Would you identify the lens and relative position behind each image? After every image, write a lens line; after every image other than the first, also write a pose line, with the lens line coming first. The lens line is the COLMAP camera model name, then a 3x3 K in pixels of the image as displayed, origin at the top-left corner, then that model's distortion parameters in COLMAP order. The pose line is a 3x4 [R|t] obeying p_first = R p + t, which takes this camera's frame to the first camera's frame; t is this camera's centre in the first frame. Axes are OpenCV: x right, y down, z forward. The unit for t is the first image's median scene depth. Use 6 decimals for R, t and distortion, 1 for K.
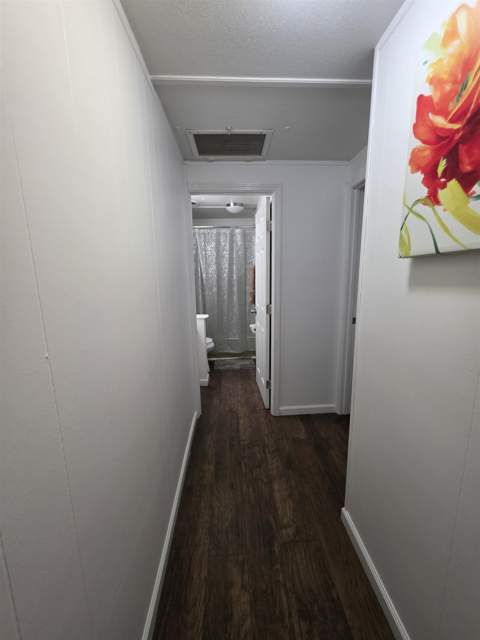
lens RADIAL K [[258.1, 0, 242.3], [0, 258.1, 318.9], [0, 0, 1]] dist [-0.001156, 0.000266]
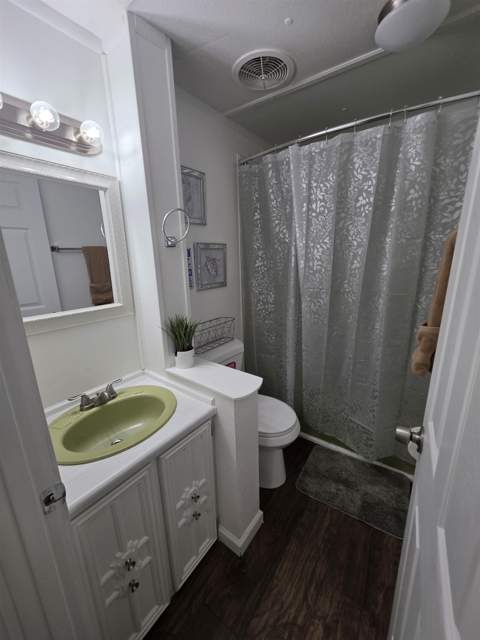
lens RADIAL K [[258.1, 0, 242.3], [0, 258.1, 318.9], [0, 0, 1]] dist [-0.001156, 0.000266]
pose [[0.779145, 0.146789, -0.609414, 0.045079], [-0.090881, 0.988376, 0.121877, -0.123139], [0.620221, -0.039576, 0.783428, 0.610884]]
